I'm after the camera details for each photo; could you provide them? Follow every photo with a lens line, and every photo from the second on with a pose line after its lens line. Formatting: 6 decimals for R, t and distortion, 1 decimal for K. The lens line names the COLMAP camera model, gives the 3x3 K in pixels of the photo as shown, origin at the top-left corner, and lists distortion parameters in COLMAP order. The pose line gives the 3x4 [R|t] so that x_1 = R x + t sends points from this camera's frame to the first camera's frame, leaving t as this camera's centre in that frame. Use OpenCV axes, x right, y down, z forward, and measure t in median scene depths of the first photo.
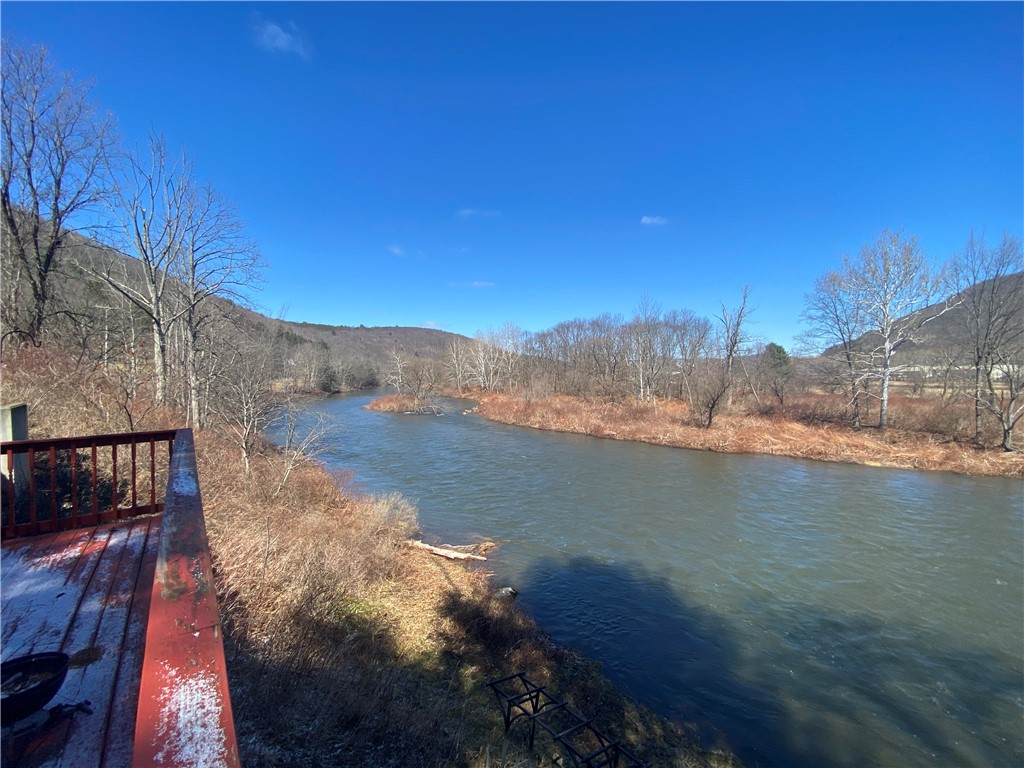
lens RADIAL K [[406.4, 0, 507.9], [0, 406.4, 384.7], [0, 0, 1]] dist [0.032323, -0.027954]
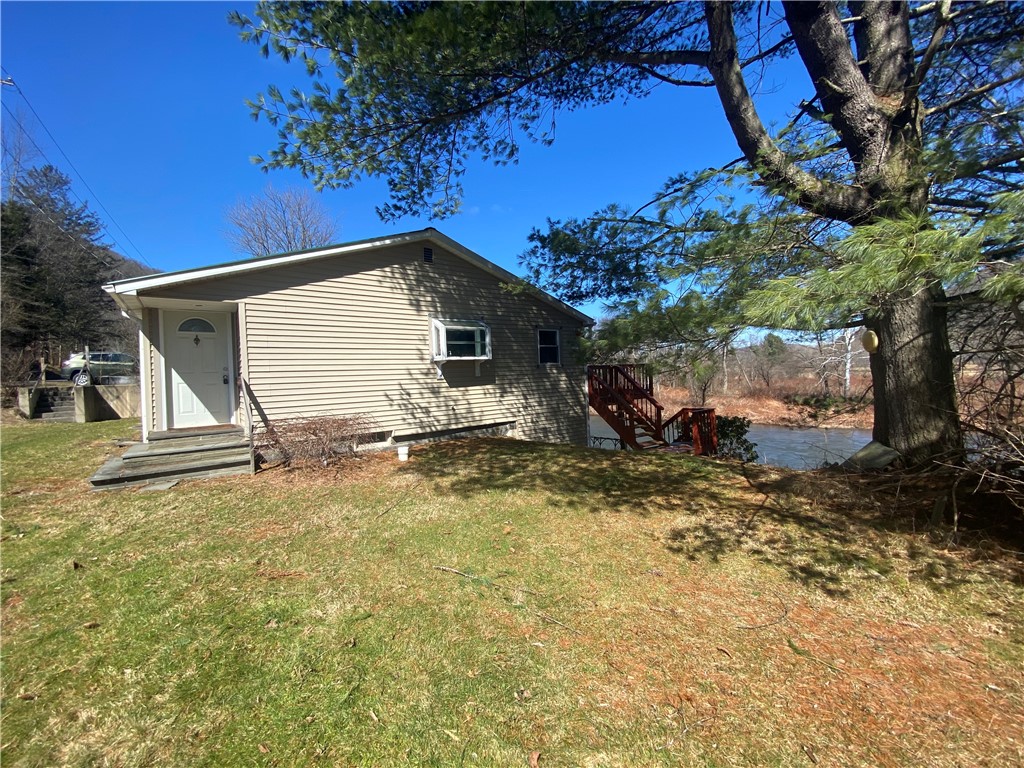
lens RADIAL K [[406.4, 0, 507.9], [0, 406.4, 384.7], [0, 0, 1]] dist [0.032323, -0.027954]
pose [[0.999155, -0.031355, -0.026585, -0.048009], [0.031517, 0.999487, 0.005696, 0.010790], [0.026393, -0.006529, 0.999630, -0.187663]]
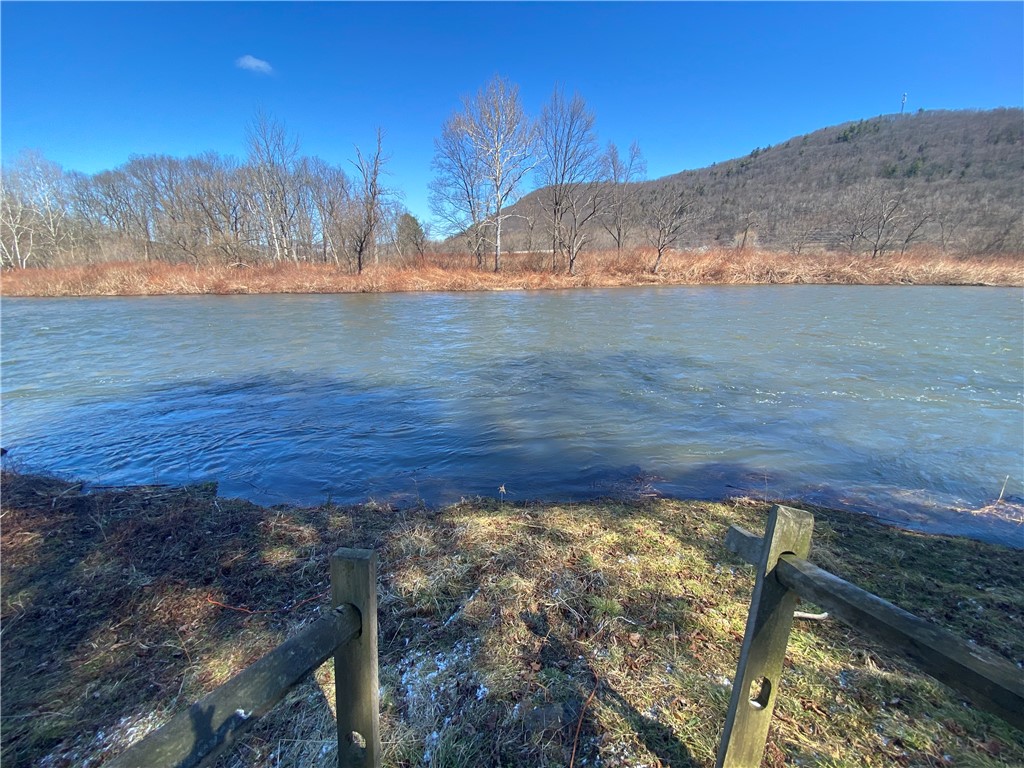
lens RADIAL K [[416.7, 0, 512.0], [0, 416.7, 384.0], [0, 0, 1]] dist [-0.010320, -0.009376]
pose [[0.690575, -0.209906, 0.692132, 0.027362], [0.026076, 0.963563, 0.266207, 0.076226], [-0.722791, -0.165788, 0.670886, 0.075313]]
